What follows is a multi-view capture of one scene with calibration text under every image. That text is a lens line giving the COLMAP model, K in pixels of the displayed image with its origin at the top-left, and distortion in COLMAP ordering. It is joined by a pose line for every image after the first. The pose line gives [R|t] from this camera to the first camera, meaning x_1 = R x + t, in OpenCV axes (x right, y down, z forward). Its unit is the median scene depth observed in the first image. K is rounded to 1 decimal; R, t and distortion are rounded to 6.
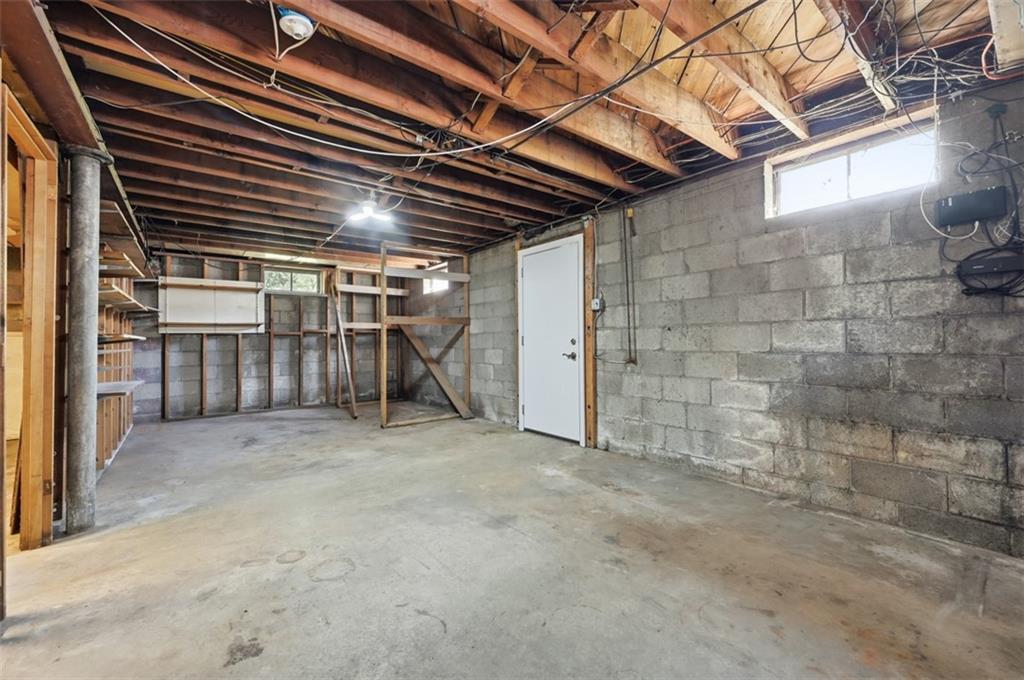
lens RADIAL K [[415.1, 0, 513.8], [0, 415.1, 331.9], [0, 0, 1]] dist [0.000434, -0.000211]
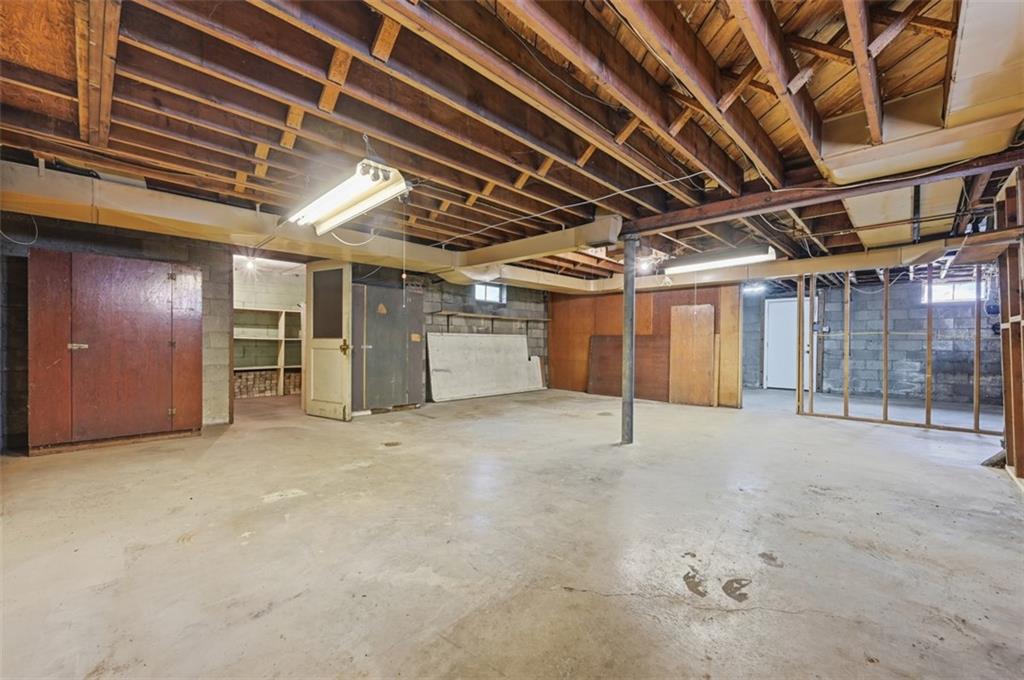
lens RADIAL K [[415.1, 0, 509.1], [0, 415.1, 346.5], [0, 0, 1]] dist [0.000434, -0.000211]
pose [[0.990508, 0.021710, 0.135727, -2.538988], [-0.025352, 0.999362, 0.025159, 0.021204], [-0.135094, -0.028361, 0.990427, -1.416774]]
